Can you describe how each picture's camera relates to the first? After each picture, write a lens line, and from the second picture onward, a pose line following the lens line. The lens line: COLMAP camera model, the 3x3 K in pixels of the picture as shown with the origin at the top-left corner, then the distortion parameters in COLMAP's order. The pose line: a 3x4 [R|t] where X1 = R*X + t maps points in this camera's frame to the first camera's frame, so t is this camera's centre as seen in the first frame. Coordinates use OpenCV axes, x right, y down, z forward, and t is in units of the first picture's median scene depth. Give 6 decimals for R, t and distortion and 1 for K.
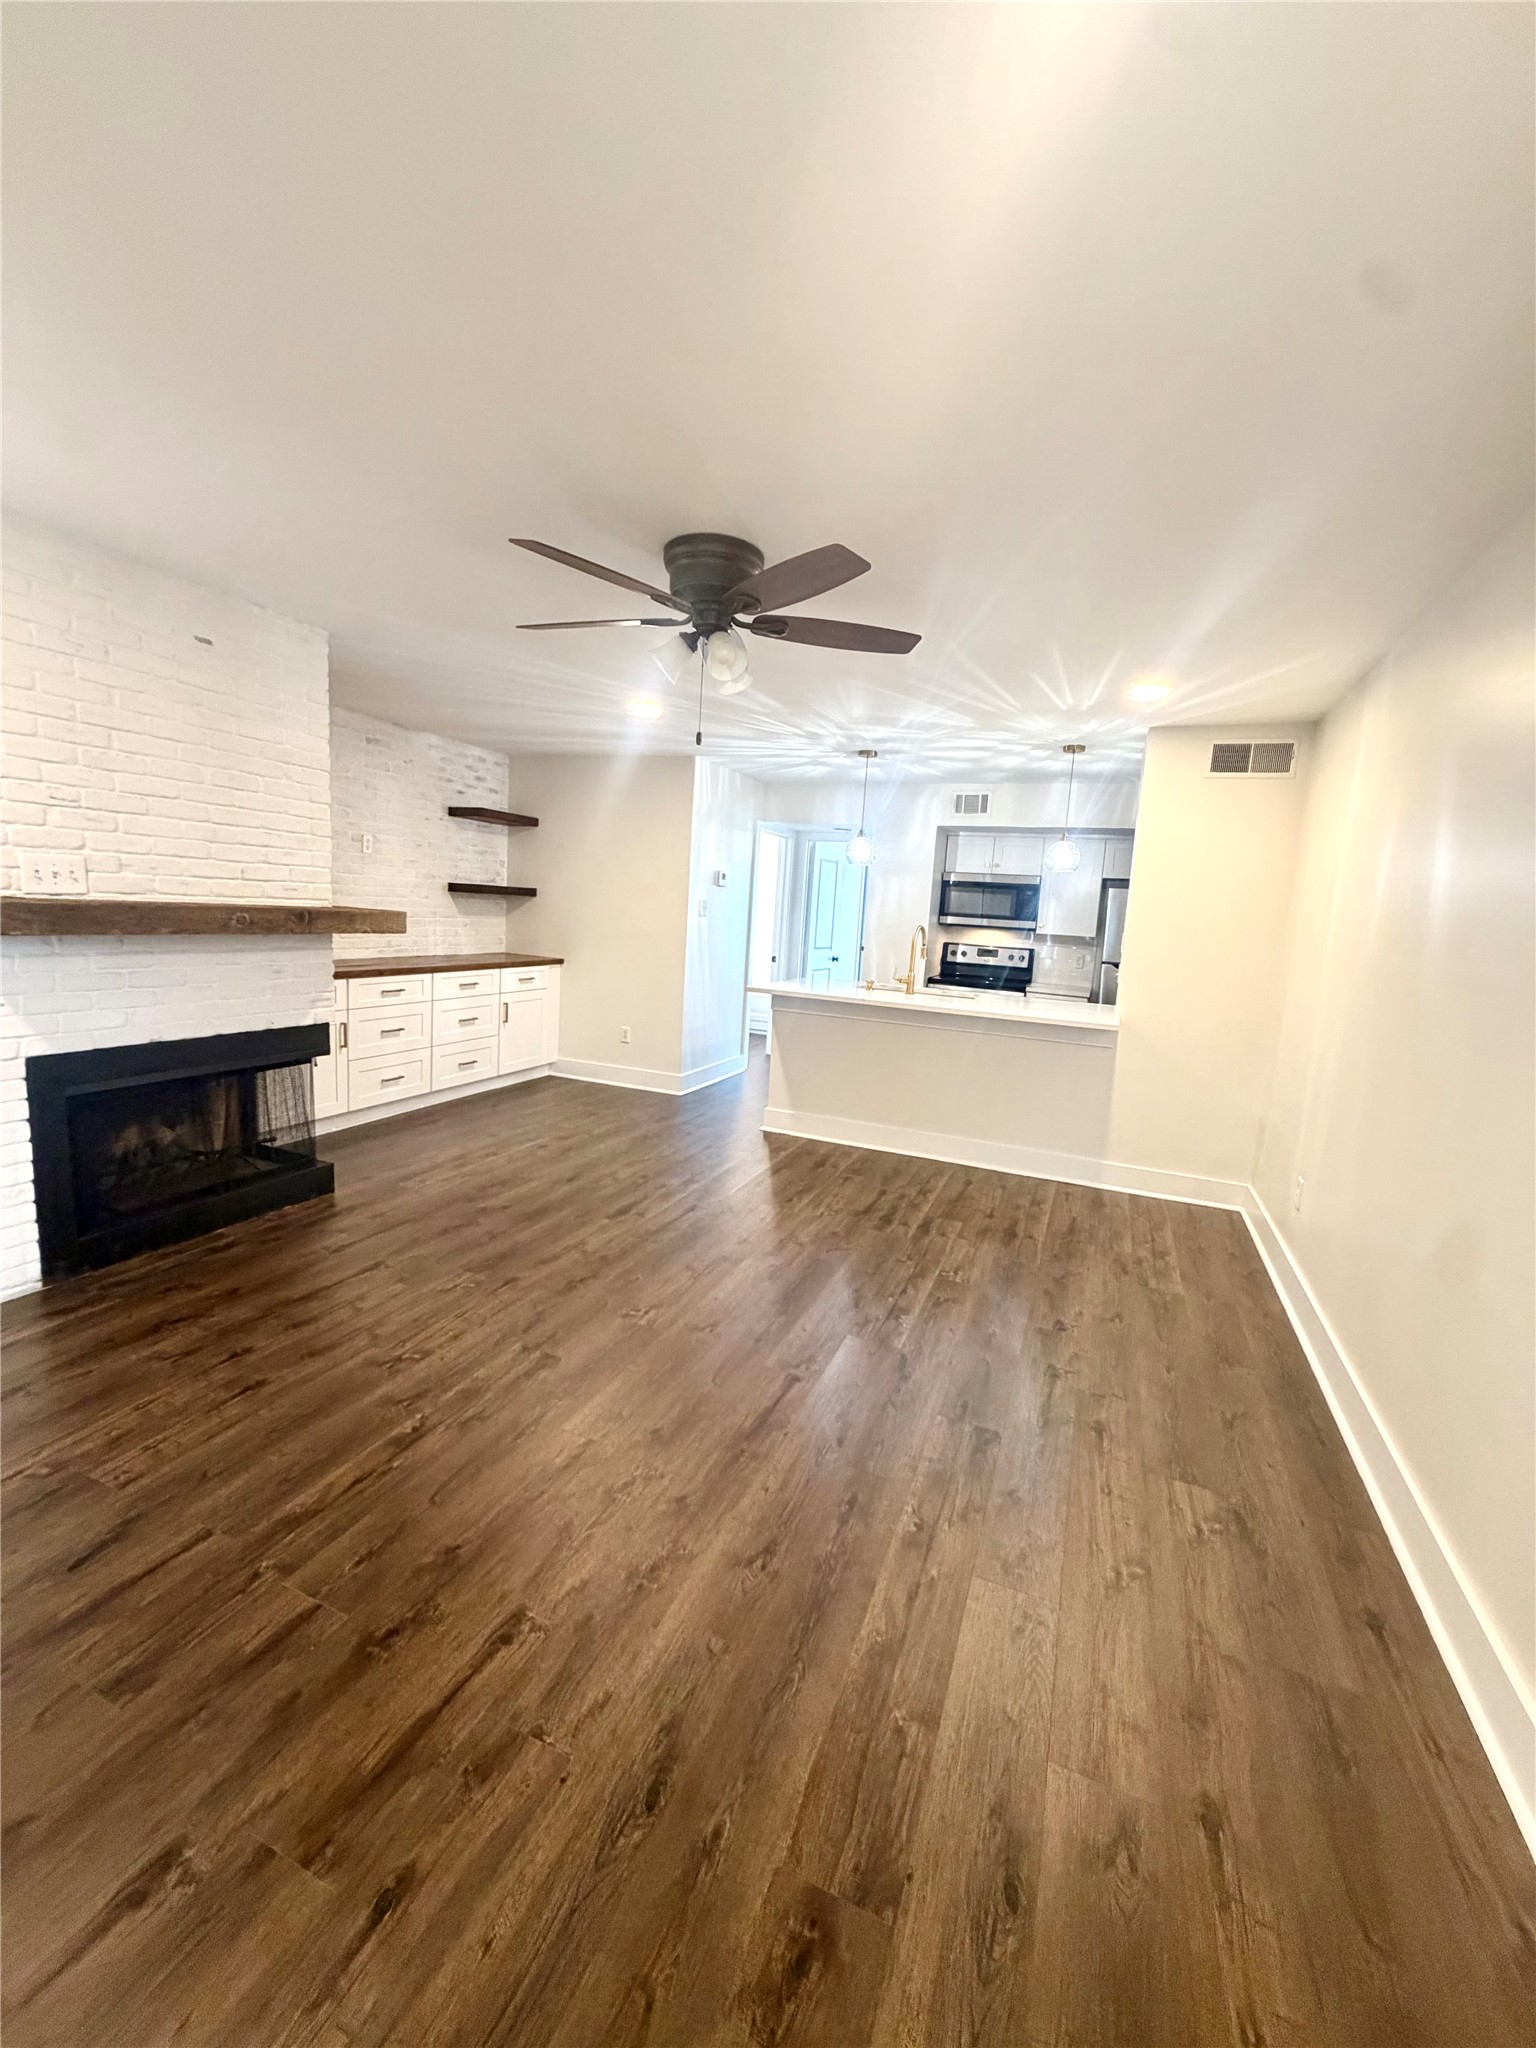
lens RADIAL K [[816.3, 0, 773.5], [0, 816.3, 1016.1], [0, 0, 1]] dist [-0.000590, 0.000359]
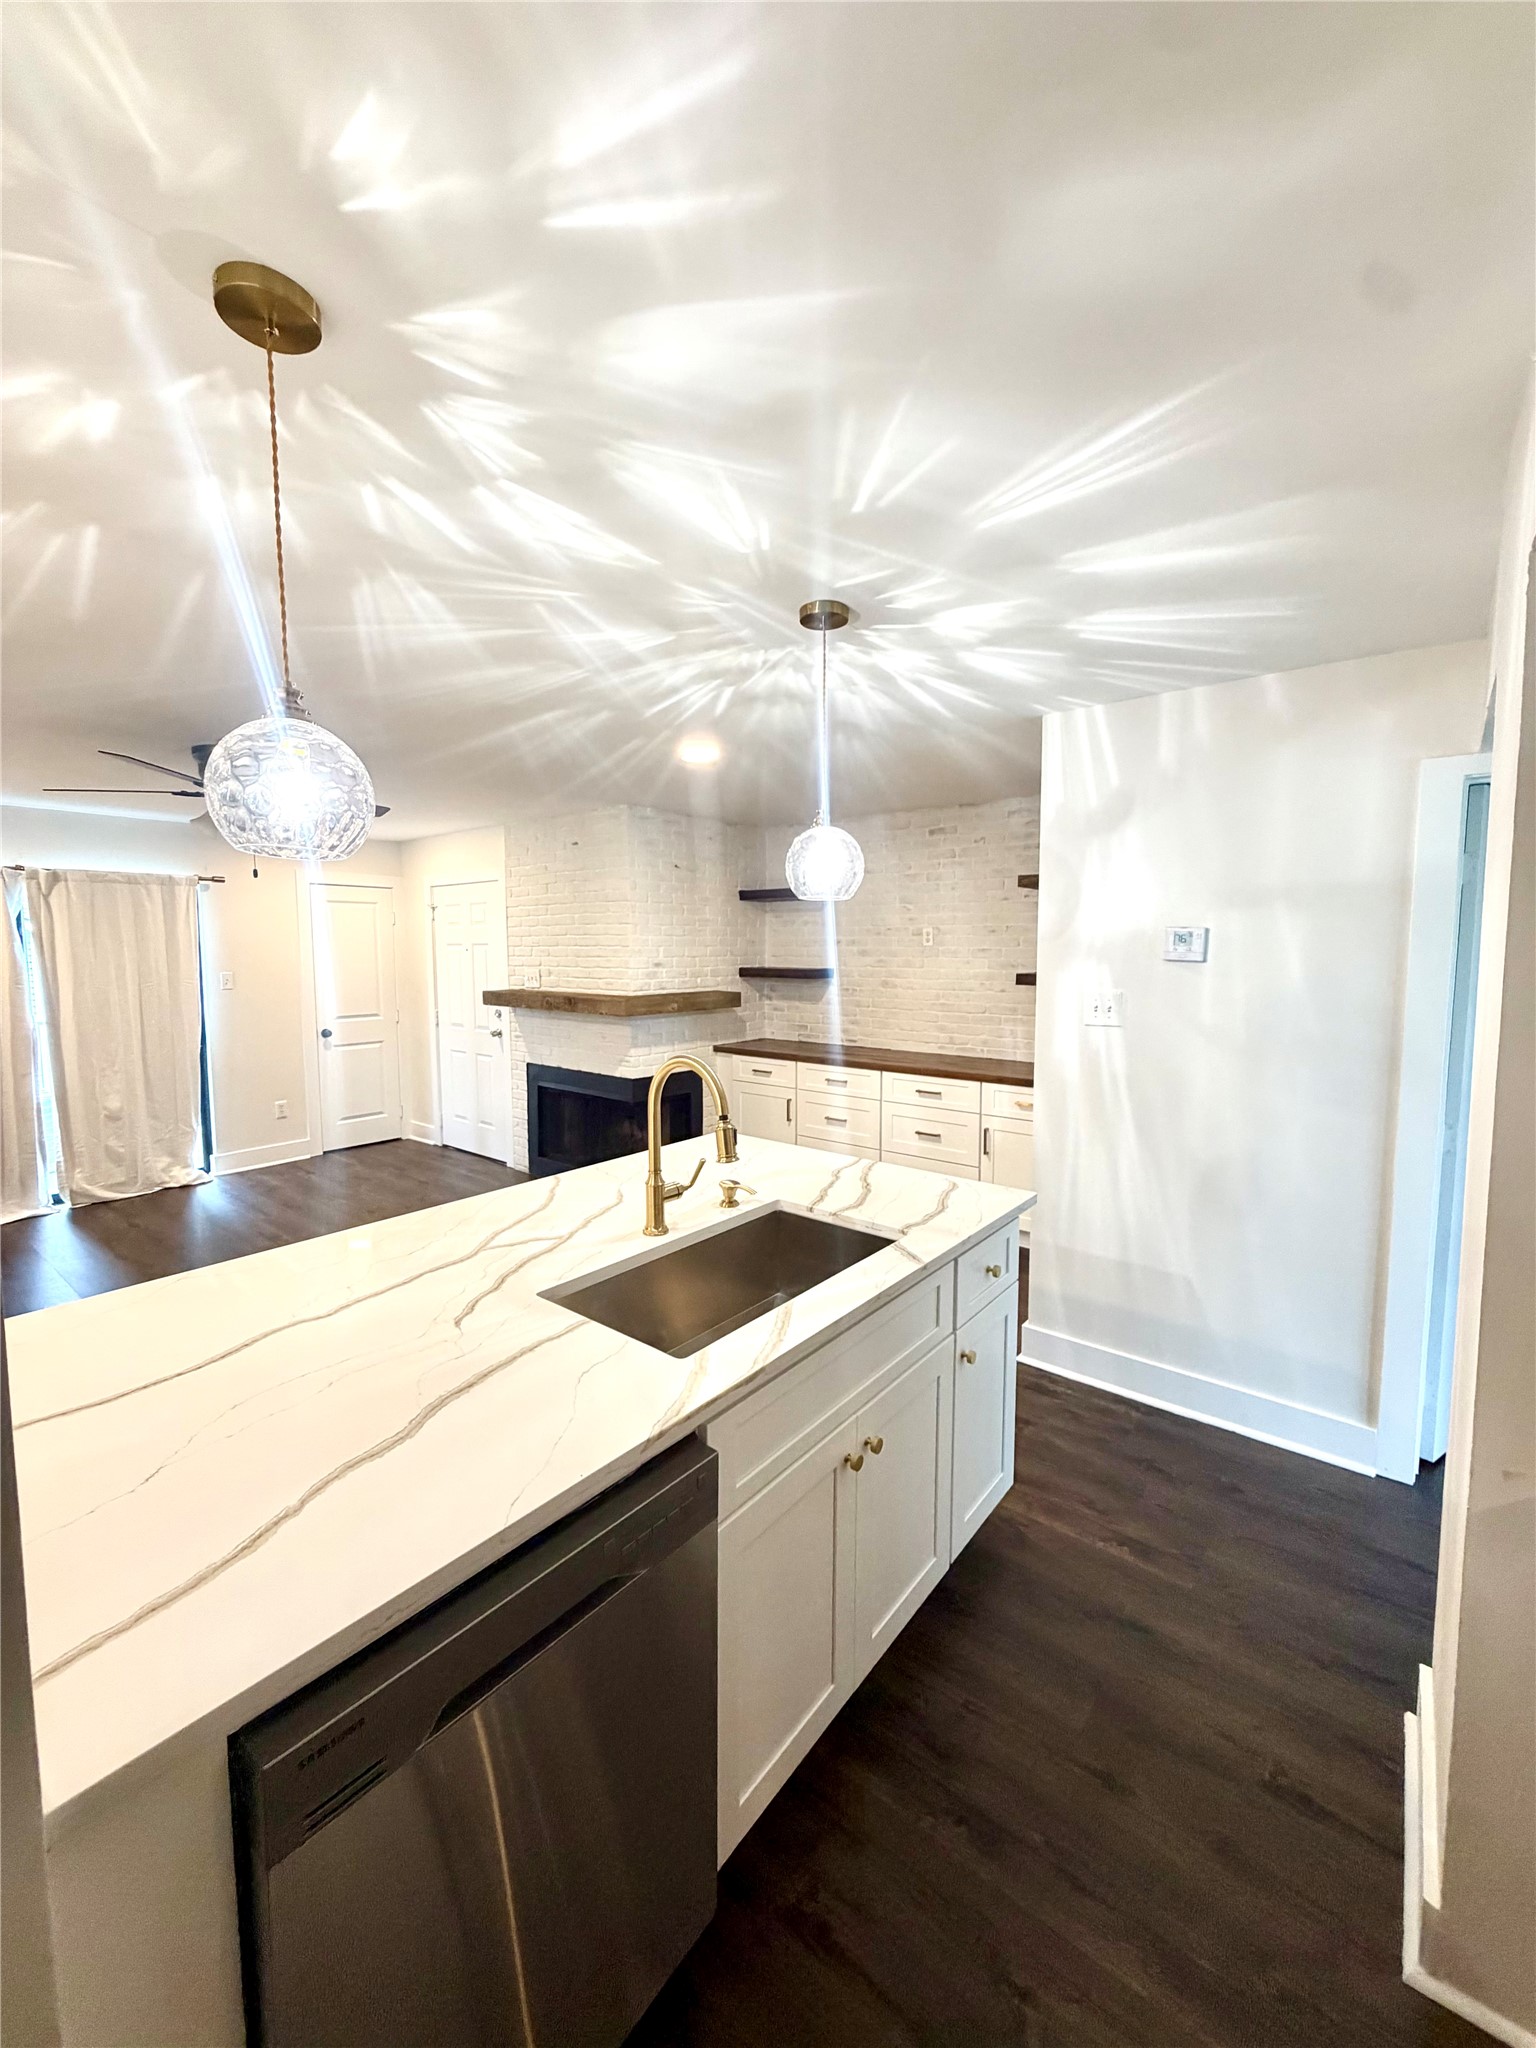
lens RADIAL K [[816.3, 0, 773.5], [0, 816.3, 1016.1], [0, 0, 1]] dist [-0.000590, 0.000359]
pose [[-0.276925, 0.022306, -0.960632, 0.767376], [-0.143207, 0.987607, 0.064215, -0.237495], [0.950160, 0.155352, -0.270299, 1.709448]]
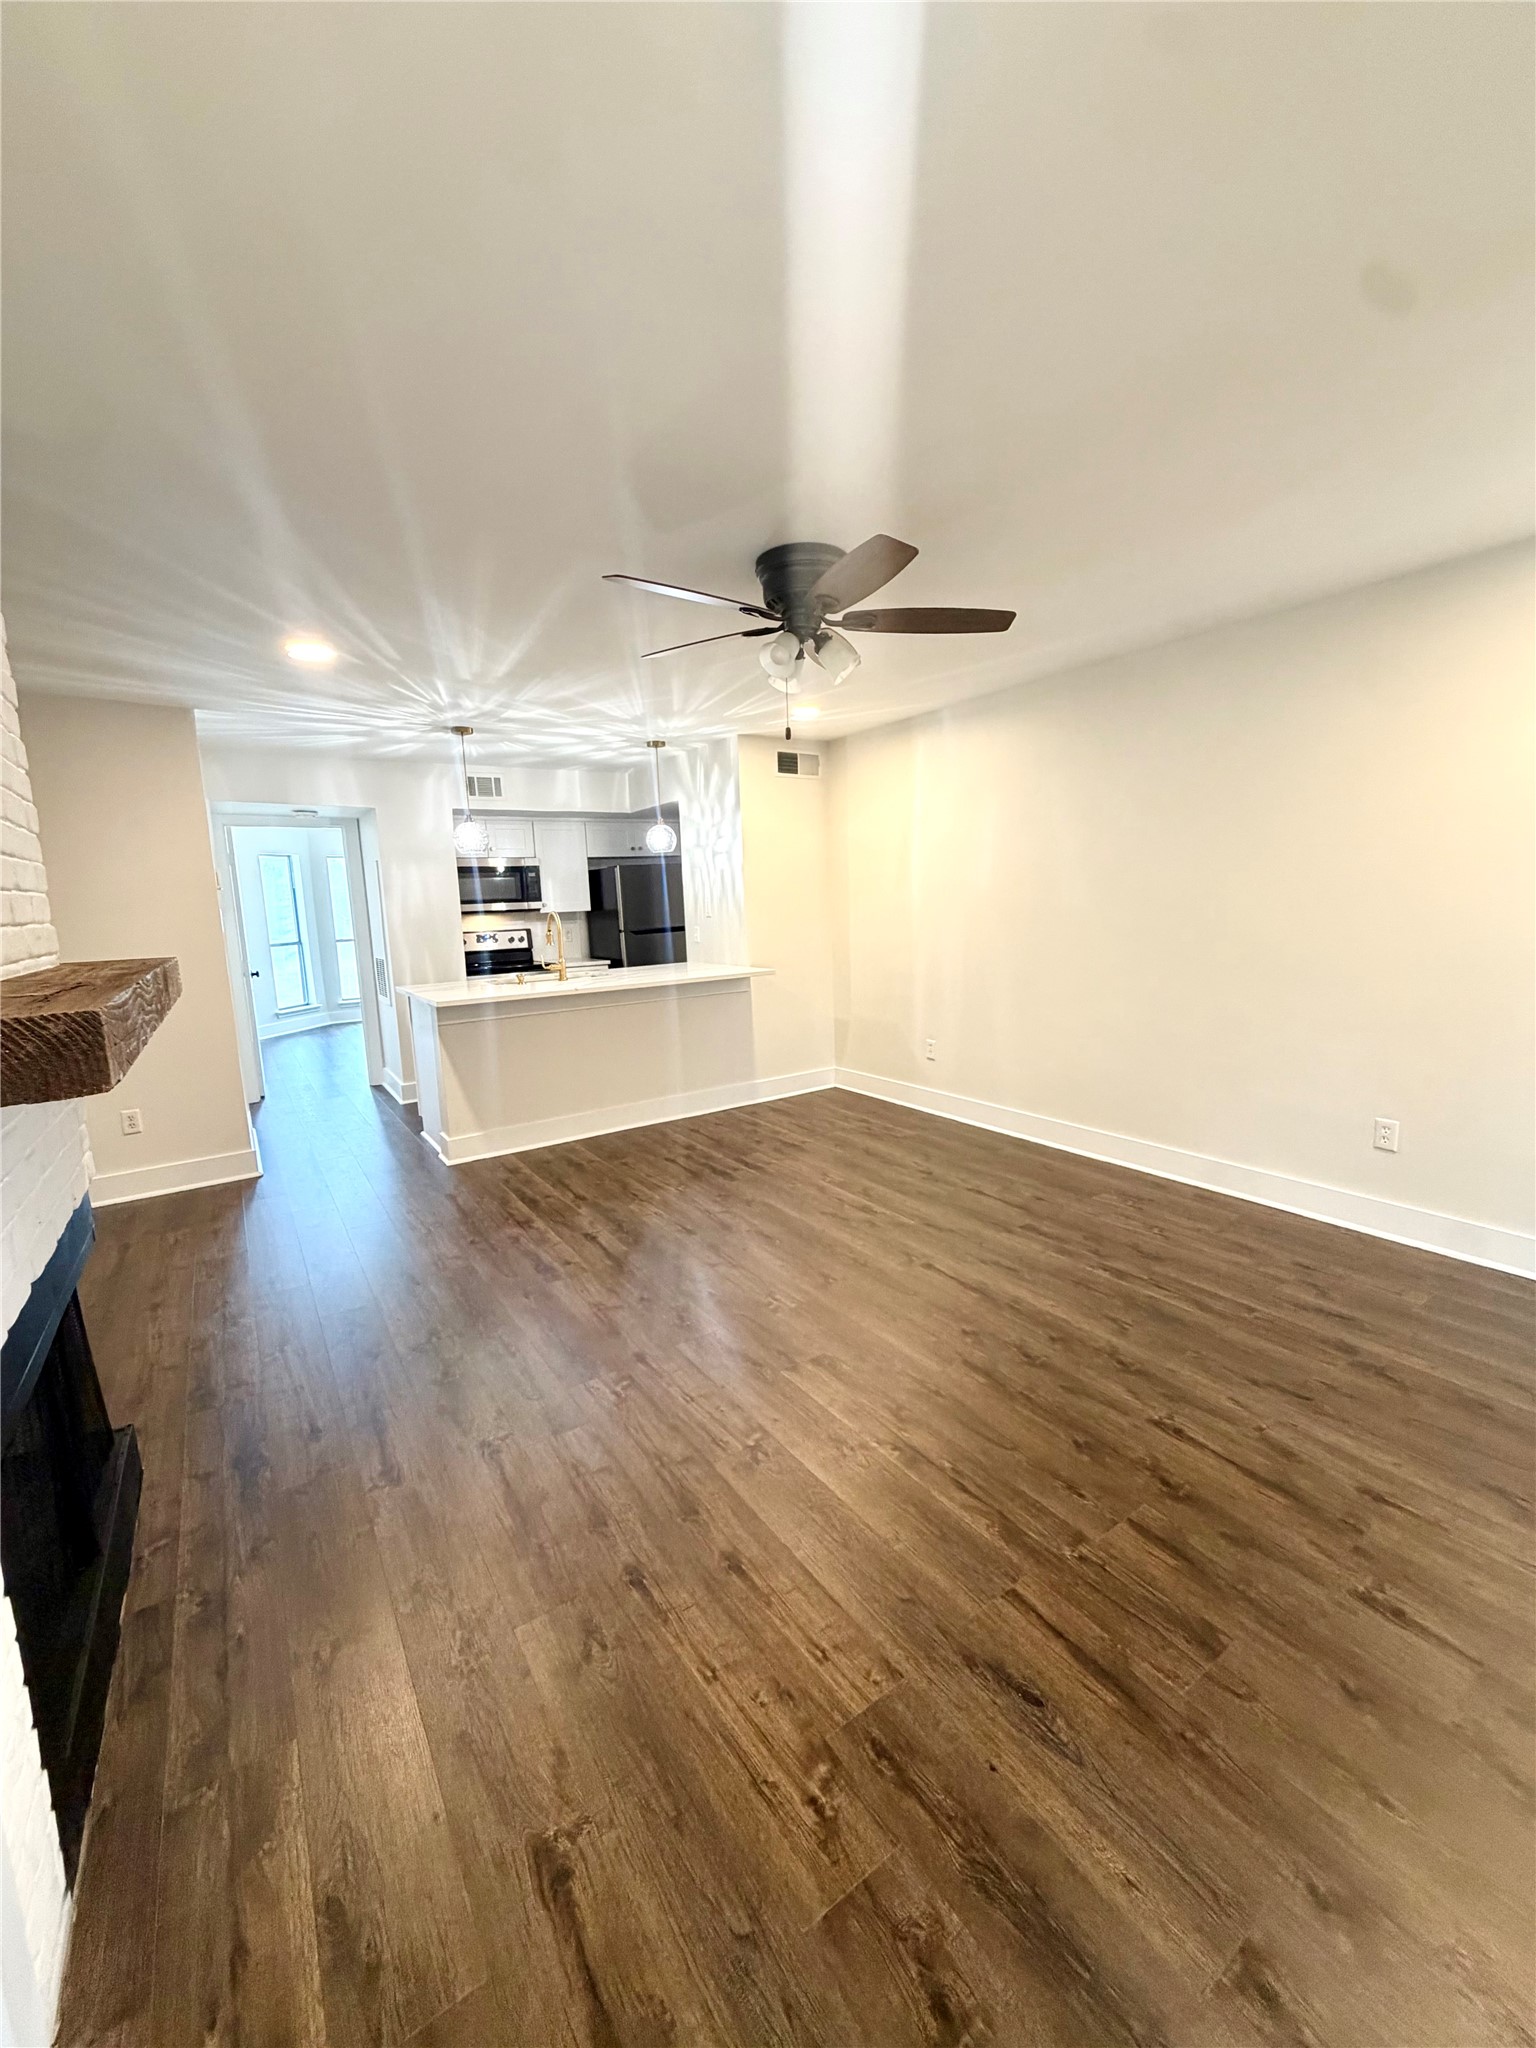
lens RADIAL K [[816.3, 0, 773.5], [0, 816.3, 1016.1], [0, 0, 1]] dist [-0.000590, 0.000359]
pose [[0.546684, -0.199620, 0.813197, -0.770757], [0.178514, 0.976626, 0.119728, -0.087181], [-0.818089, 0.079714, 0.569541, 0.337653]]
